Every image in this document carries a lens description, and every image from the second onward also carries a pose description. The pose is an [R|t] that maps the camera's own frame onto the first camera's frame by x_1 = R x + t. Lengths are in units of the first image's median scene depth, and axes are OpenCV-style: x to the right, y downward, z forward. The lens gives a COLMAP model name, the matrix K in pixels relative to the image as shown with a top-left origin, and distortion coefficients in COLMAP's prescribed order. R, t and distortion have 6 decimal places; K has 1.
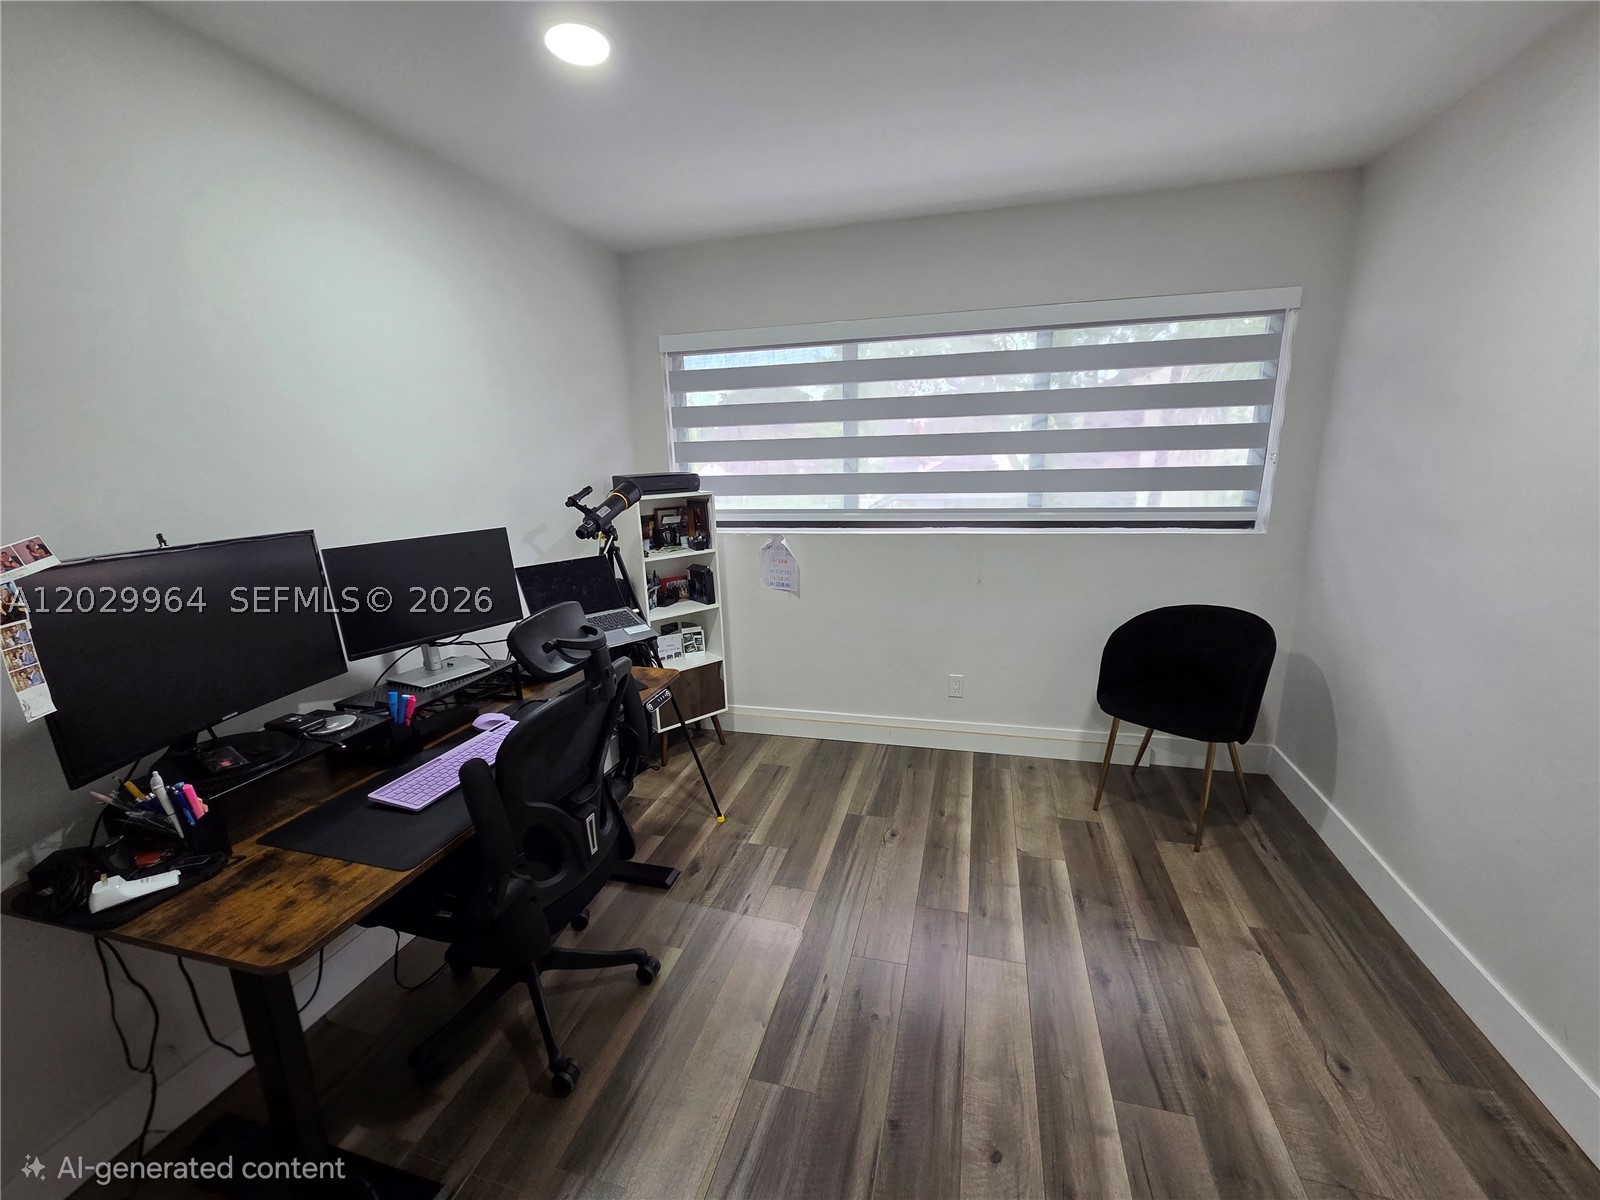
lens RADIAL K [[654.1, 0, 801.2], [0, 654.1, 608.5], [0, 0, 1]] dist [0.001704, 0.000602]
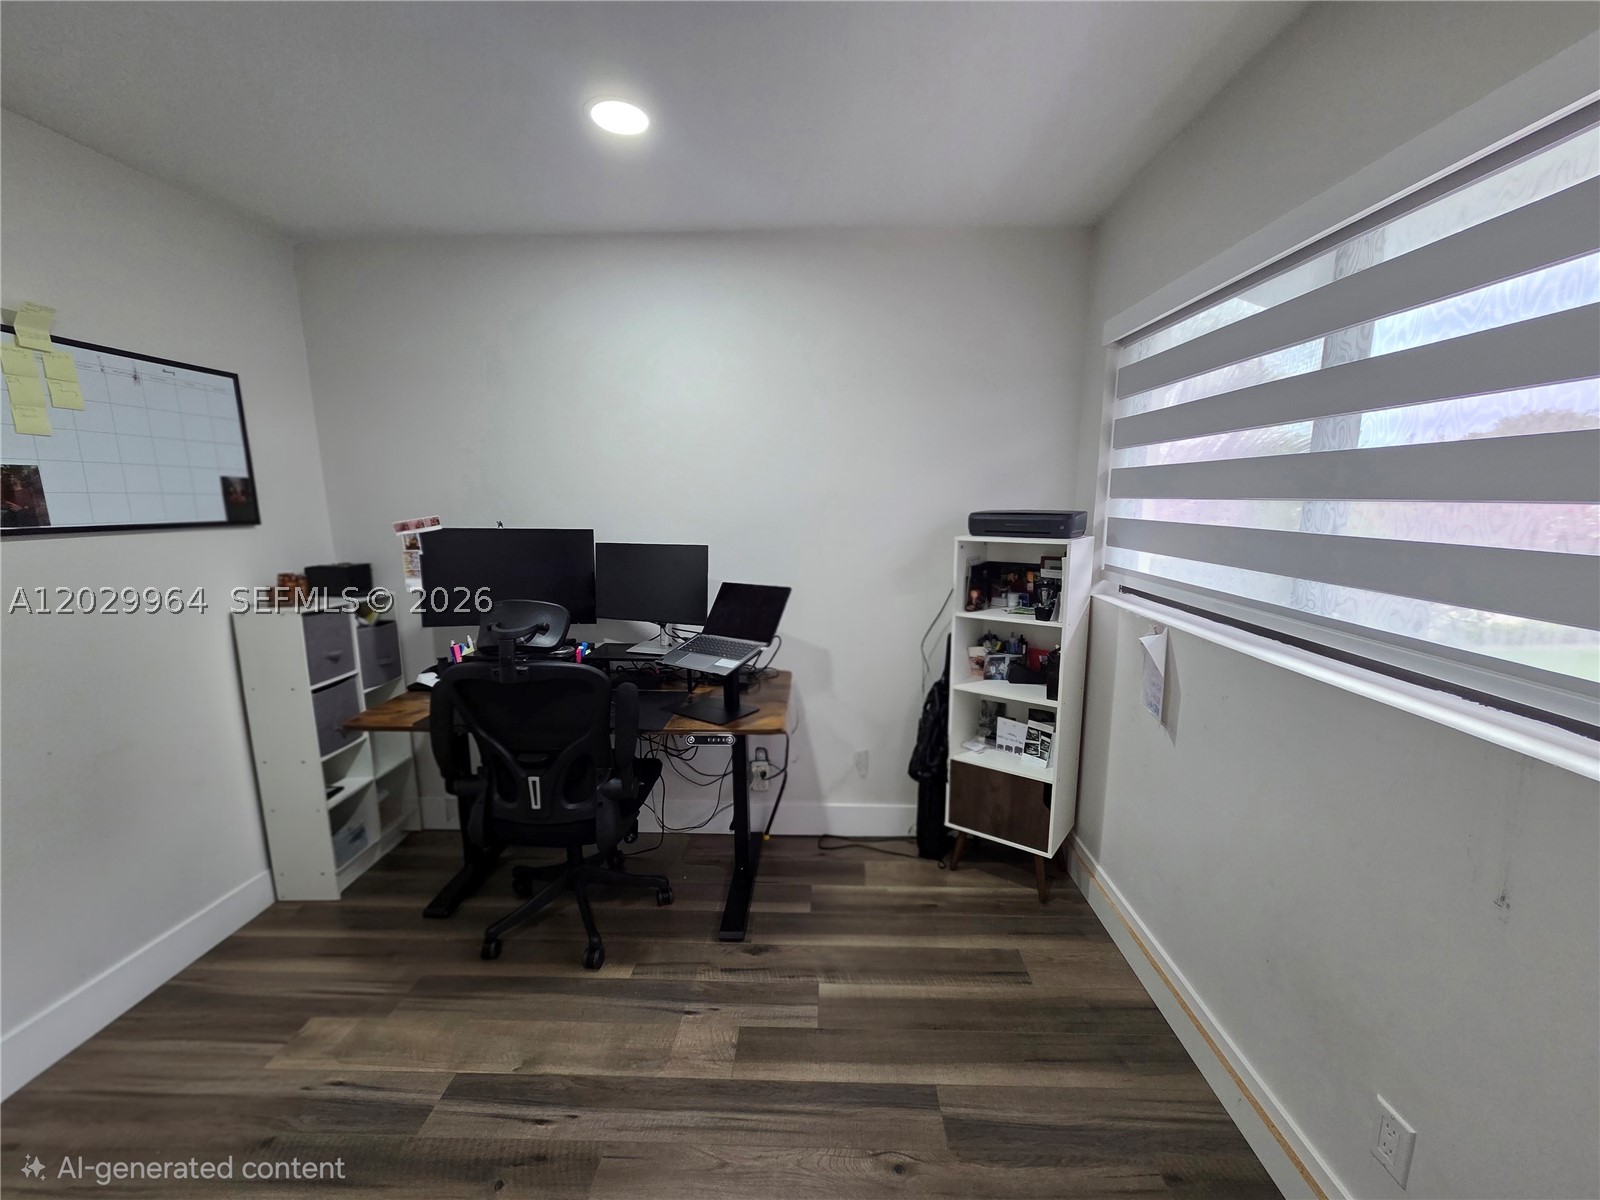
lens RADIAL K [[654.1, 0, 801.2], [0, 654.1, 608.5], [0, 0, 1]] dist [0.001704, 0.000602]
pose [[0.228777, 0.193547, -0.954044, 0.710007], [-0.231964, 0.962645, 0.139668, -0.215512], [0.945438, 0.189352, 0.265127, 0.866043]]
